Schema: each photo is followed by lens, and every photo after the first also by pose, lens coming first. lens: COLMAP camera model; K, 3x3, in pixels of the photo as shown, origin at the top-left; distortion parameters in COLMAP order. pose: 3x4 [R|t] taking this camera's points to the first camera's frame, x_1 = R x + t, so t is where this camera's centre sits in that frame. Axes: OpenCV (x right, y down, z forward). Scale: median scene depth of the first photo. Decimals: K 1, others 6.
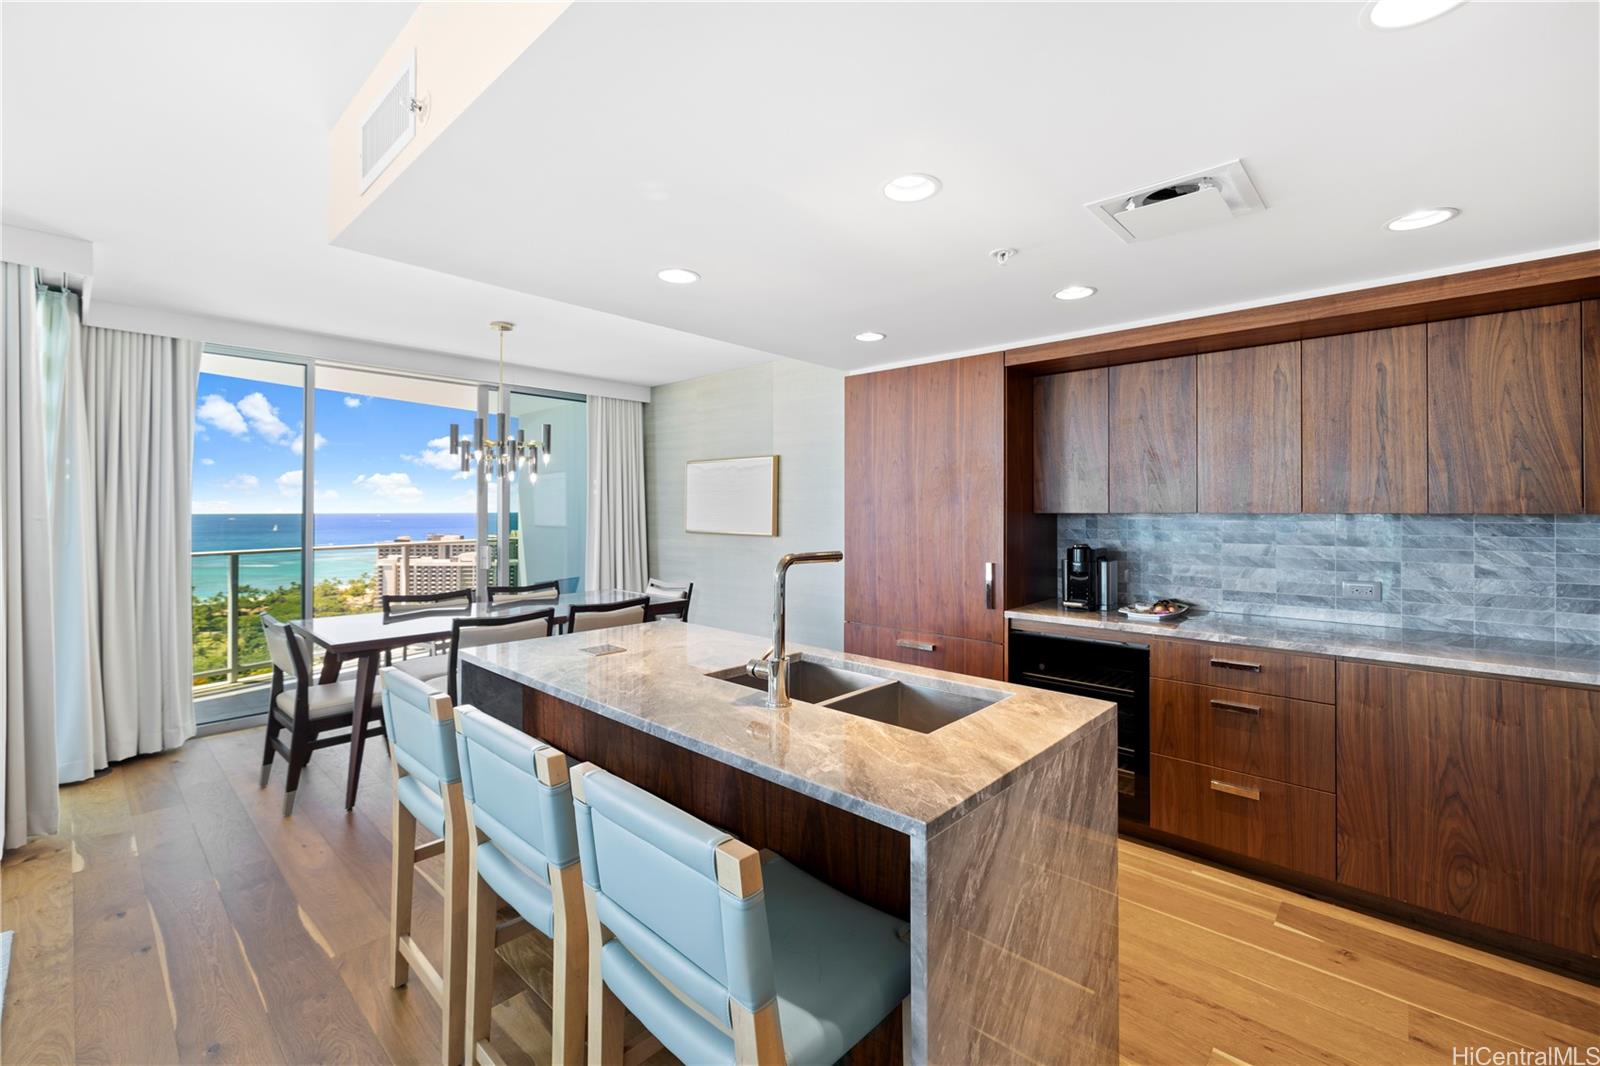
lens RADIAL K [[671.2, 0, 789.3], [0, 671.2, 503.9], [0, 0, 1]] dist [0.000951, 0.000600]
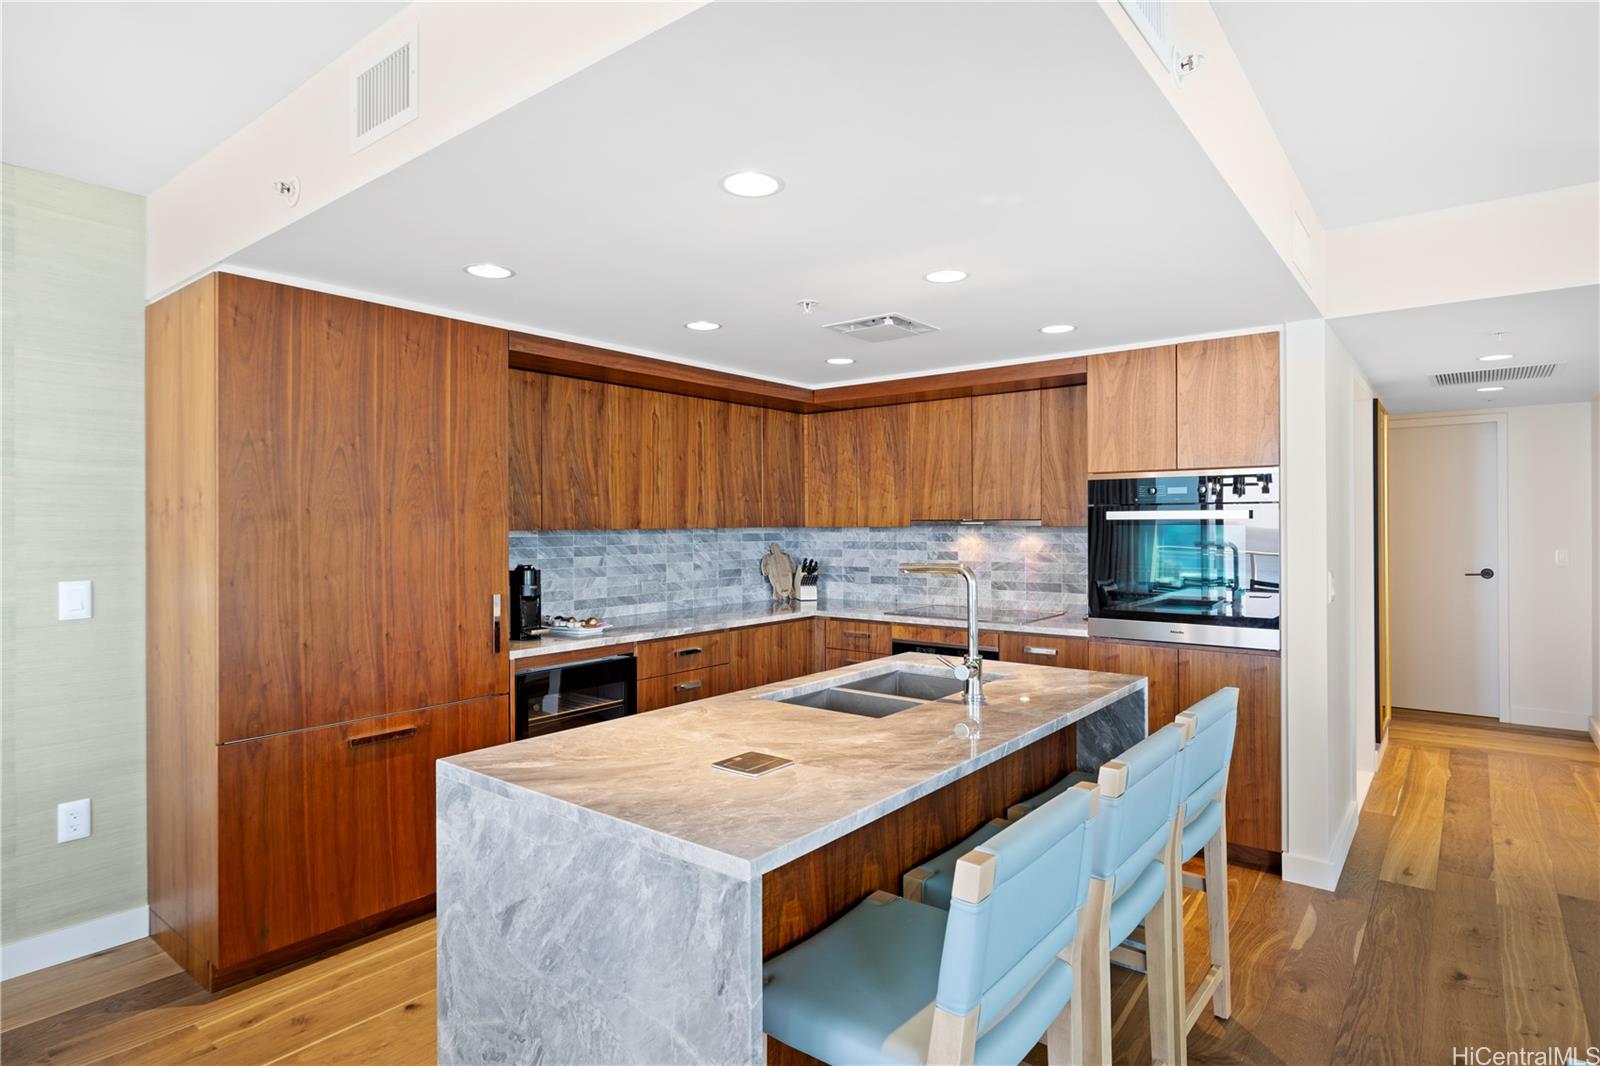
lens RADIAL K [[877.3, 0, 805.2], [0, 877.3, 526.2], [0, 0, 1]] dist [-0.003115, -0.000314]
pose [[-0.082184, -0.002954, 0.996613, -0.833942], [-0.004010, 0.999988, 0.002634, 0.004079], [-0.996609, -0.003780, -0.082194, 0.797851]]
